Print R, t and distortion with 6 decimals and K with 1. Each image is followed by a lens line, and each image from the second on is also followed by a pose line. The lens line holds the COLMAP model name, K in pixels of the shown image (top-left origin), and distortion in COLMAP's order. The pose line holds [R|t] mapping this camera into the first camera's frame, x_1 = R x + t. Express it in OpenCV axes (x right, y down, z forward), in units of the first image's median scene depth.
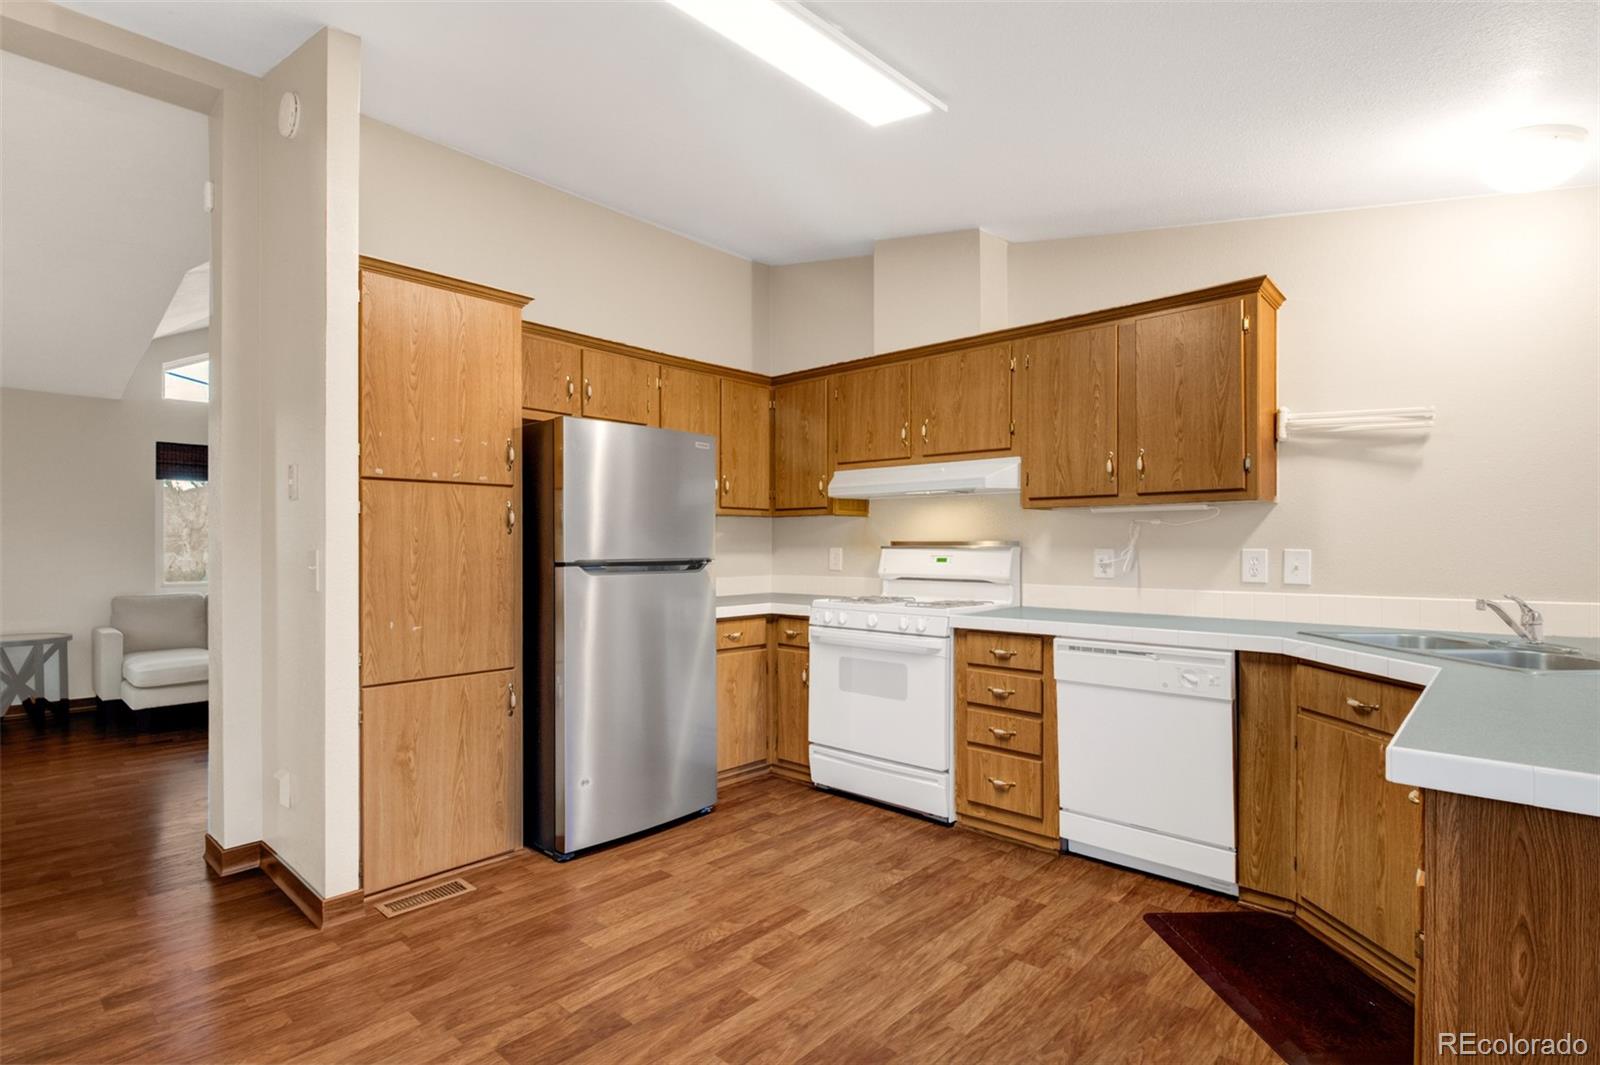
lens RADIAL K [[788.3, 0, 805.0], [0, 788.3, 535.3], [0, 0, 1]] dist [0.000633, -0.000384]
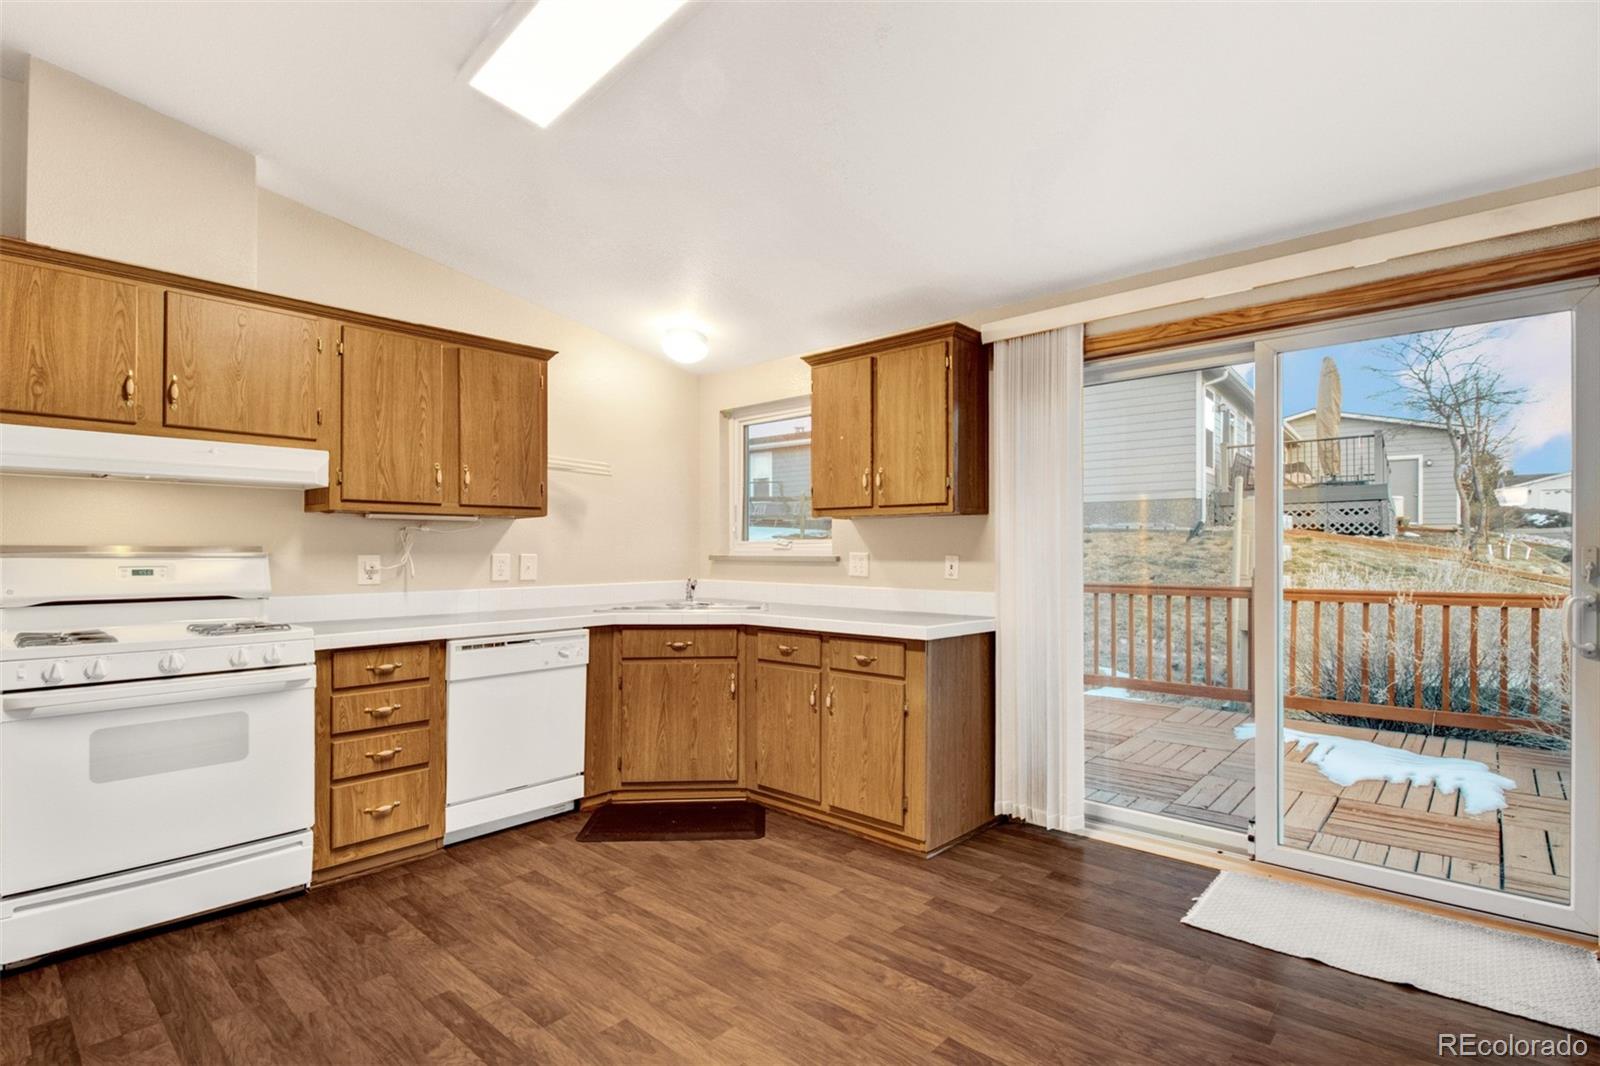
lens RADIAL K [[776.1, 0, 802.0], [0, 776.1, 543.6], [0, 0, 1]] dist [0.000830, -0.012403]
pose [[-0.003071, 0.007051, 0.999970, -0.690848], [-0.011805, 0.999905, -0.007086, 0.004318], [-0.999926, -0.011826, -0.002988, 0.535888]]
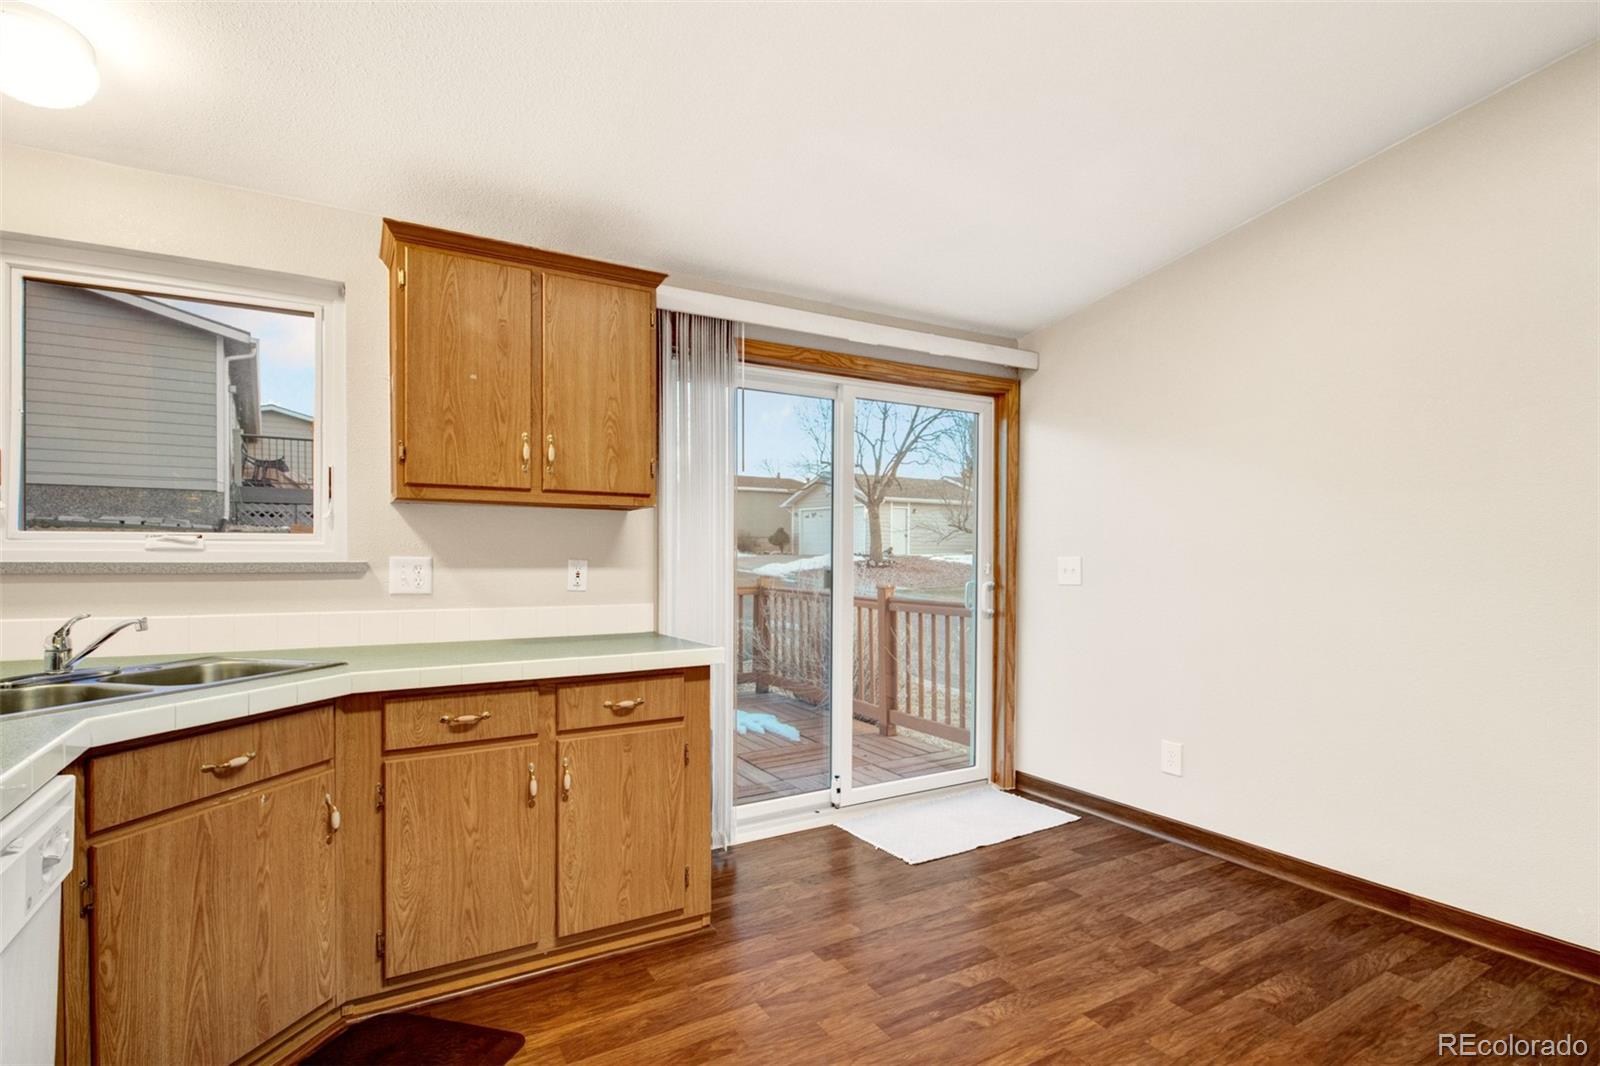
lens RADIAL K [[793.3, 0, 799.4], [0, 793.3, 562.0], [0, 0, 1]] dist [-0.001697, -0.000710]
pose [[-0.958018, -0.008446, 0.286585, -0.024084], [-0.009568, 0.999951, -0.002515, 0.013430], [-0.286549, -0.005151, -0.958052, 1.132264]]
